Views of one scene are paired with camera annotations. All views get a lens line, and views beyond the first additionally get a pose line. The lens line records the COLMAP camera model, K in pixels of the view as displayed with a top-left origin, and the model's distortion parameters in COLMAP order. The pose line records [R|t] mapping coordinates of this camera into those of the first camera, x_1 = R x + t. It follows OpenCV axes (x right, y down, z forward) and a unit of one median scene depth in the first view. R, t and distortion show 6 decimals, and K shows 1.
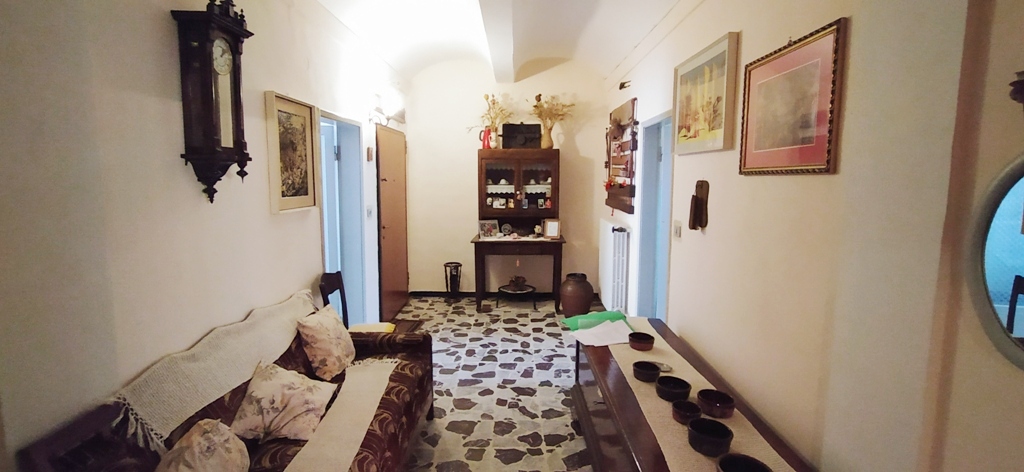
lens RADIAL K [[467.6, 0, 516.2], [0, 467.6, 221.9], [0, 0, 1]] dist [0.000120, 0.000177]
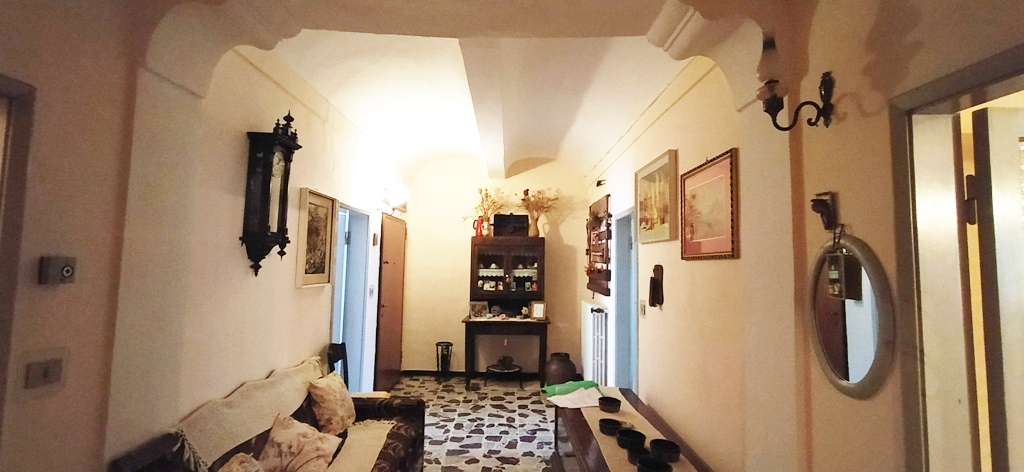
lens RADIAL K [[467.6, 0, 516.2], [0, 467.6, 221.9], [0, 0, 1]] dist [0.000120, 0.000177]
pose [[0.999784, 0.014580, 0.014812, 0.010259], [-0.011588, 0.982657, -0.185072, 0.019901], [-0.017253, 0.184861, 0.982613, -0.131520]]
